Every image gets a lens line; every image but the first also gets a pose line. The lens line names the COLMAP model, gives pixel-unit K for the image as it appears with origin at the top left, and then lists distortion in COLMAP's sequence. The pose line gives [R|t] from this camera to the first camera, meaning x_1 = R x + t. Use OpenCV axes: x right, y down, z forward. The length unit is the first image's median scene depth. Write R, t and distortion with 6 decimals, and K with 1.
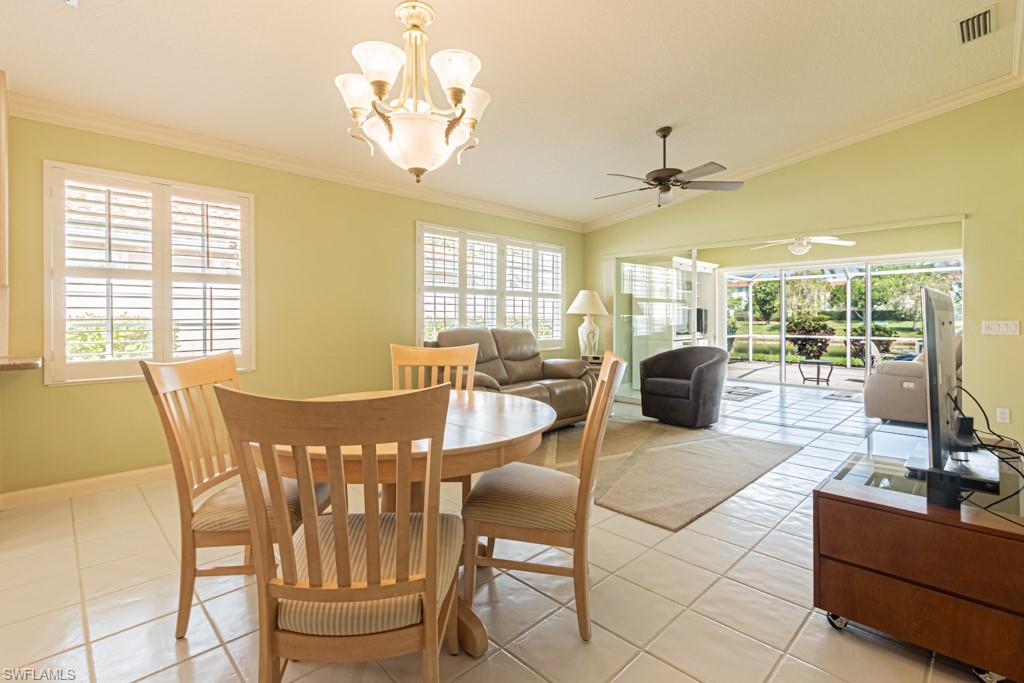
lens RADIAL K [[477.8, 0, 483.6], [0, 477.8, 323.2], [0, 0, 1]] dist [0.003406, -0.003229]
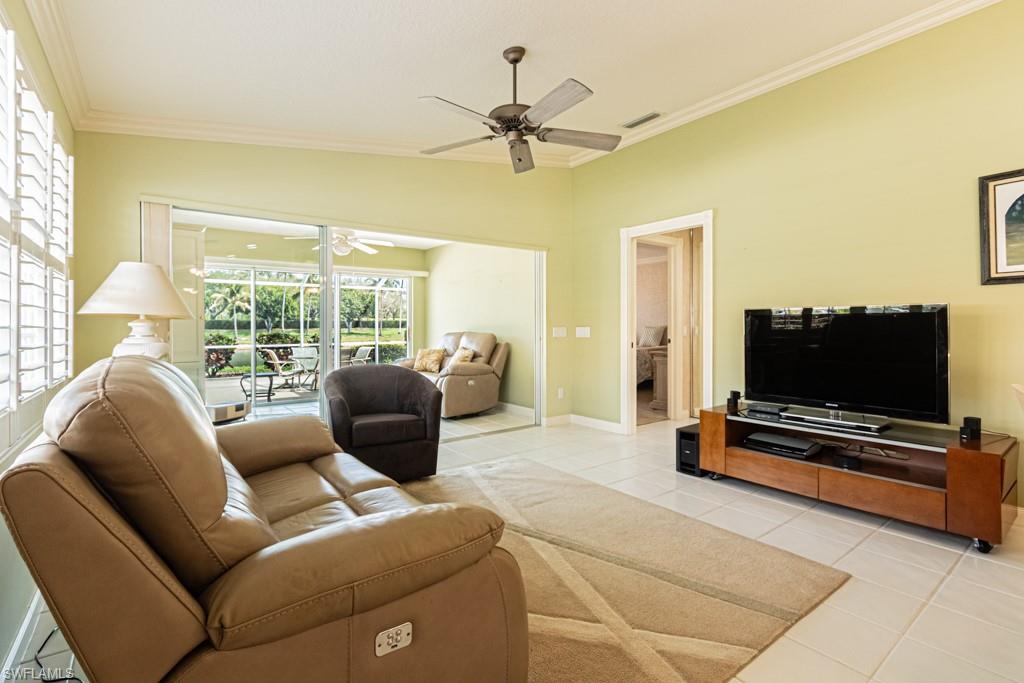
lens RADIAL K [[477.8, 0, 526.5], [0, 477.8, 322.0], [0, 0, 1]] dist [0.003406, -0.003229]
pose [[0.091987, 0.008898, 0.995720, -0.090148], [0.012093, 0.999876, -0.010052, -0.001832], [-0.995687, 0.012966, 0.091868, 0.268811]]
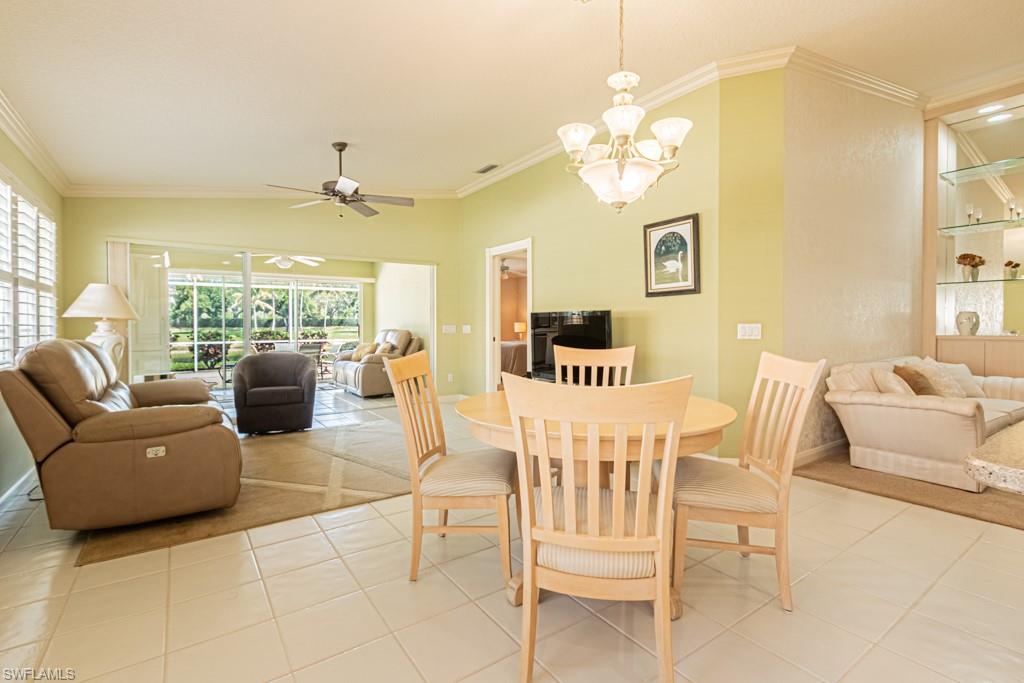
lens RADIAL K [[477.8, 0, 528.8], [0, 477.8, 324.9], [0, 0, 1]] dist [0.003406, -0.003229]
pose [[0.126200, -0.001005, 0.992004, -0.179864], [0.012189, 0.999926, -0.000538, -0.000376], [-0.991930, 0.012160, 0.126203, 0.133406]]
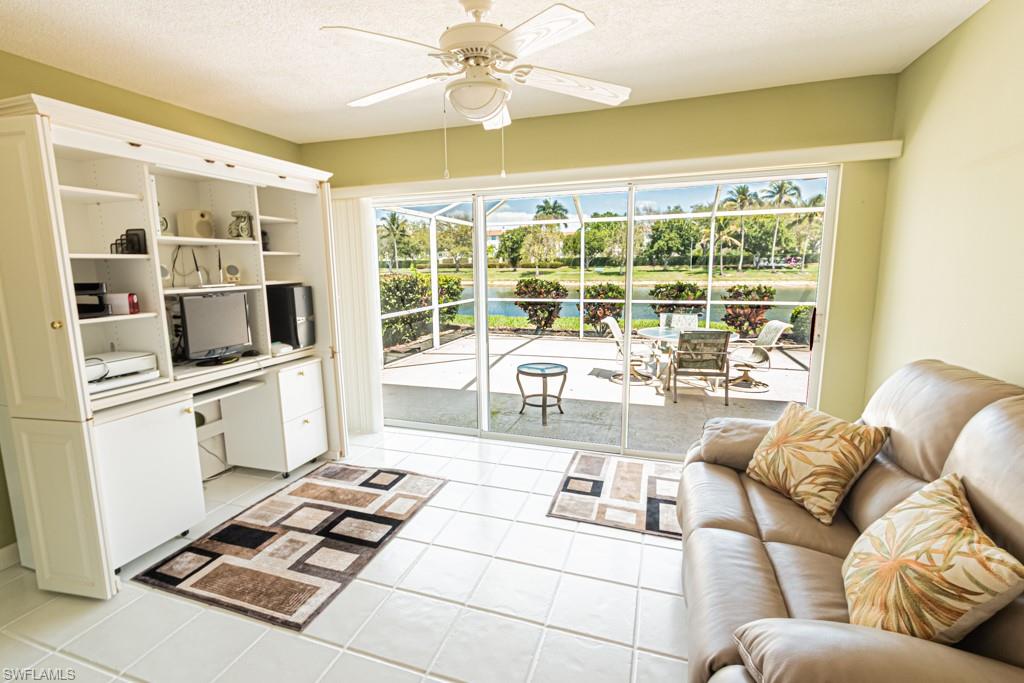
lens RADIAL K [[477.8, 0, 464.9], [0, 477.8, 345.2], [0, 0, 1]] dist [0.003406, -0.003229]
pose [[0.909769, -0.080618, 0.407210, 0.241706], [0.017319, 0.987478, 0.156806, -0.023592], [-0.414753, -0.135605, 0.899773, 0.334561]]
